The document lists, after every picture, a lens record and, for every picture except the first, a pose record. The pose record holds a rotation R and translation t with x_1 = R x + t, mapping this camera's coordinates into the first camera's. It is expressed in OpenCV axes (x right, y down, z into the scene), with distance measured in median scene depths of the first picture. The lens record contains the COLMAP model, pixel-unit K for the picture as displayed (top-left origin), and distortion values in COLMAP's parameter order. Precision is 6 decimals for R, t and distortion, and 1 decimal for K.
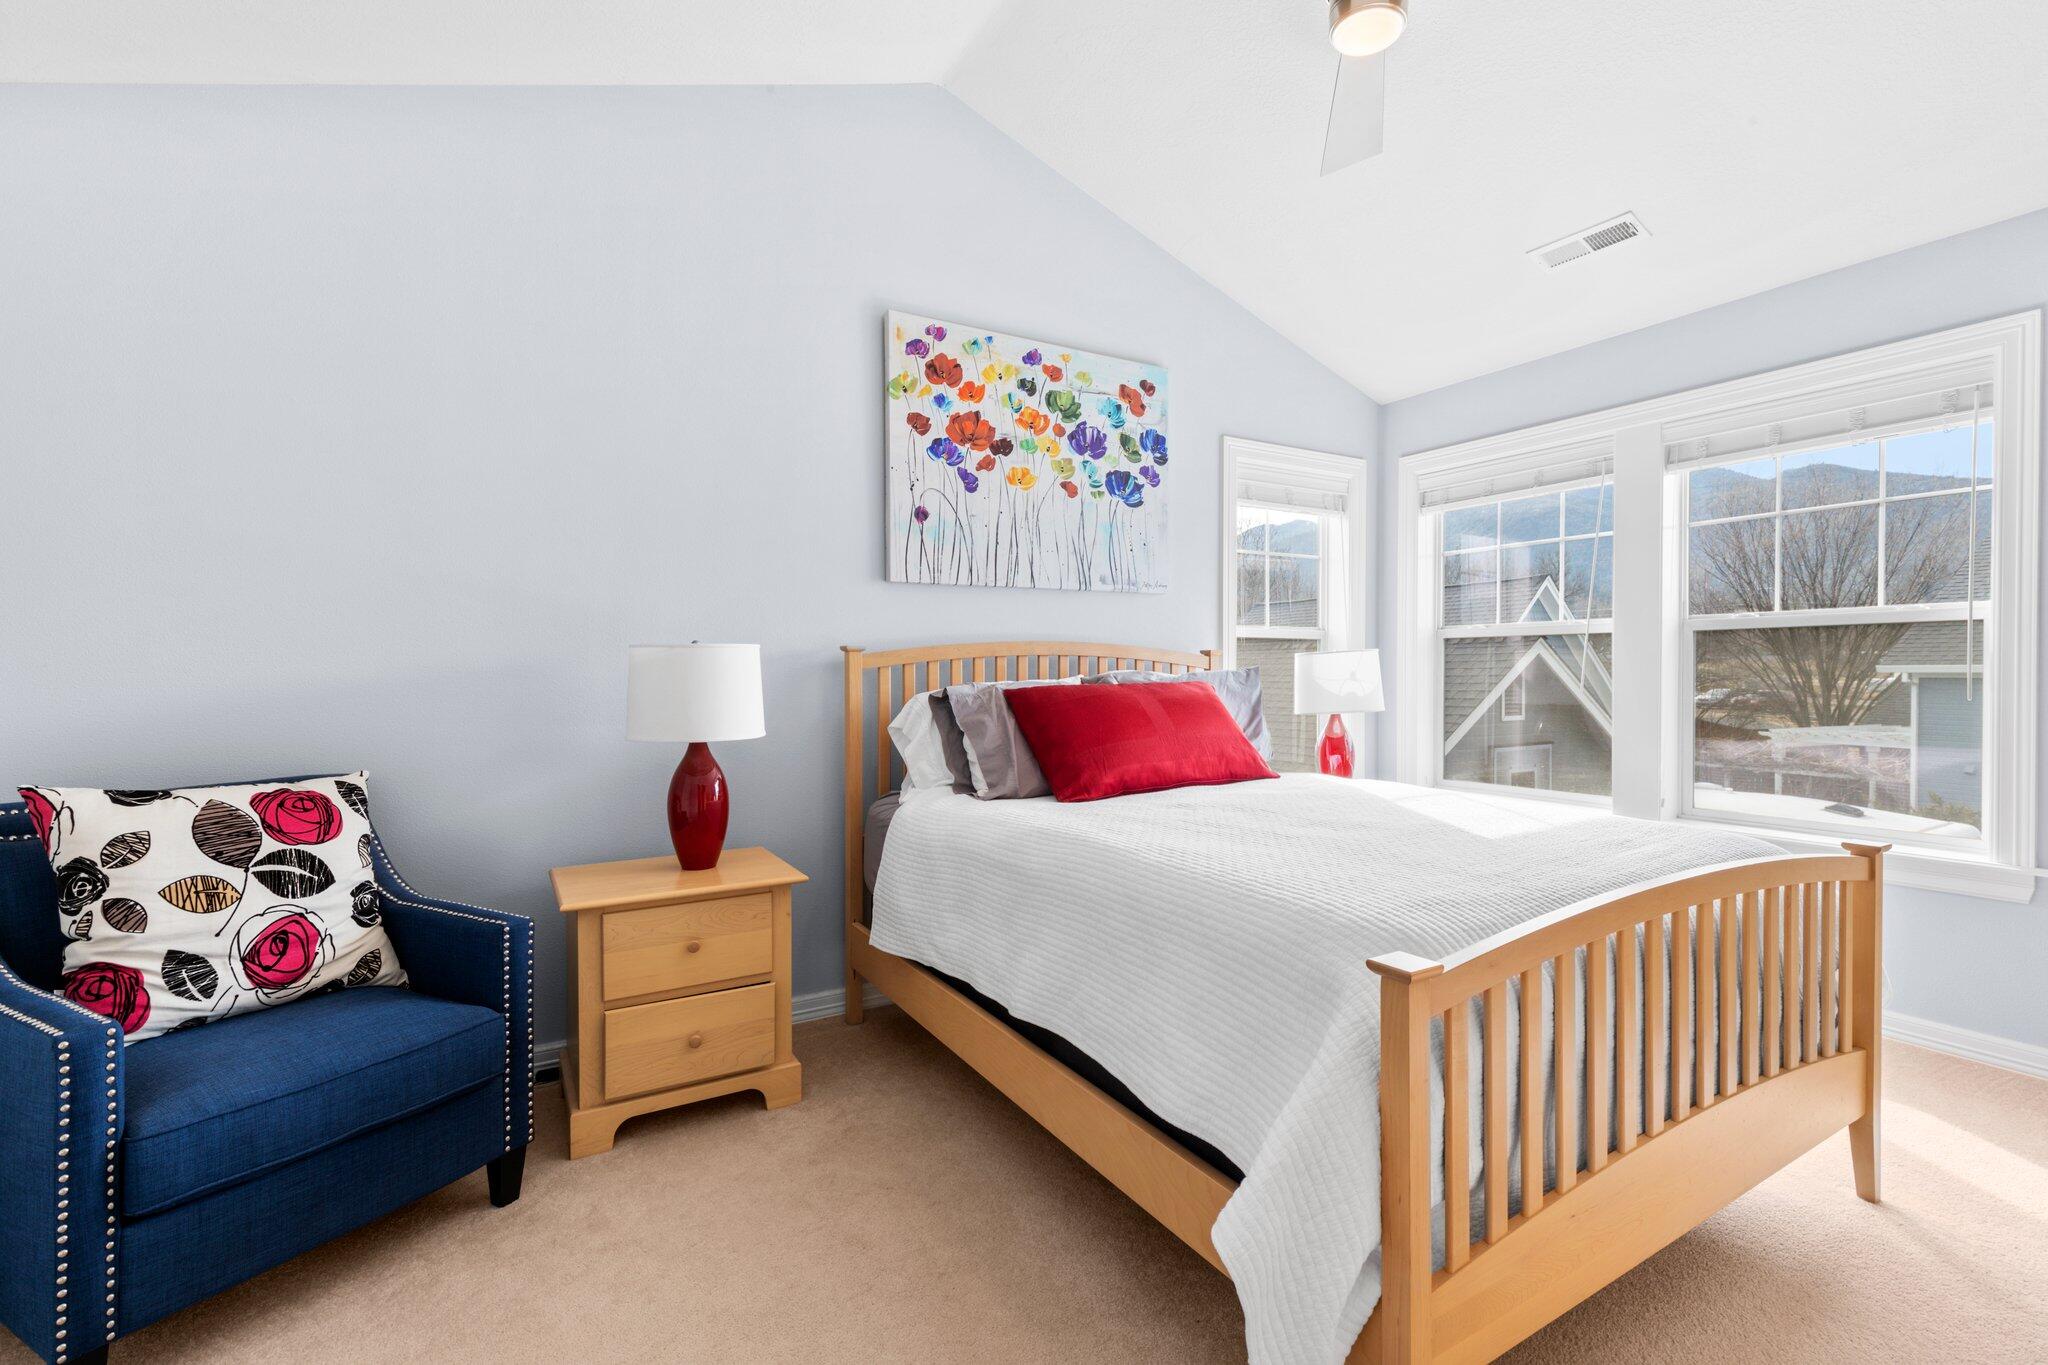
lens RADIAL K [[914.3, 0, 1024.7], [0, 914.3, 679.9], [0, 0, 1]] dist [0.007634, -0.000941]
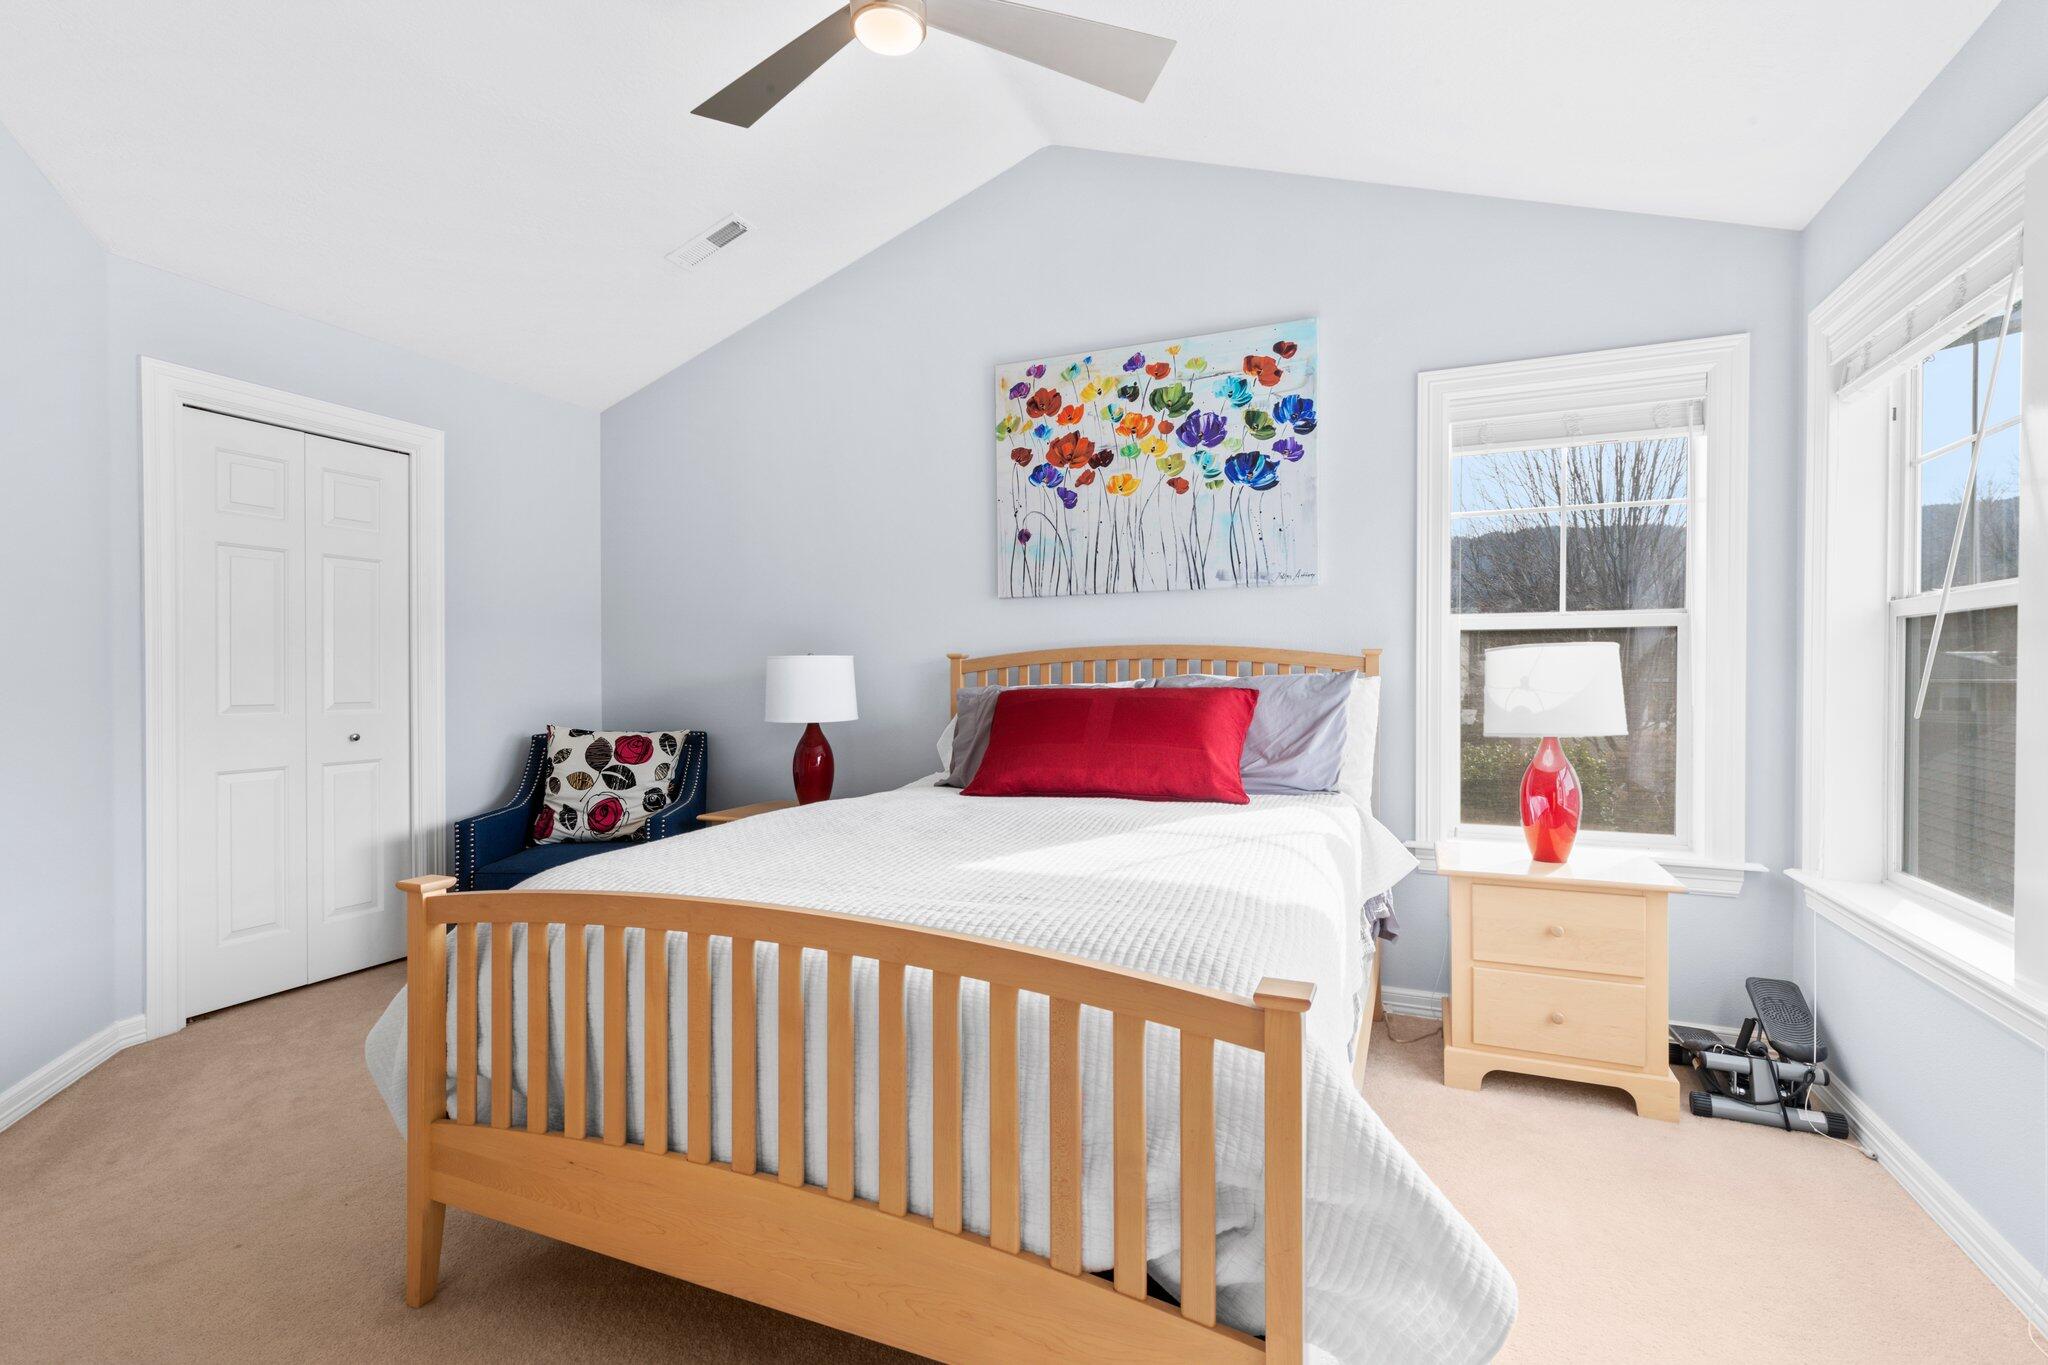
lens RADIAL K [[914.3, 0, 1036.2], [0, 914.3, 678.0], [0, 0, 1]] dist [0.007634, -0.000941]
pose [[0.591712, 0.004340, -0.806138, 0.763045], [-0.008319, 0.999965, -0.000723, -0.004773], [0.806107, 0.007134, 0.591727, 0.325332]]
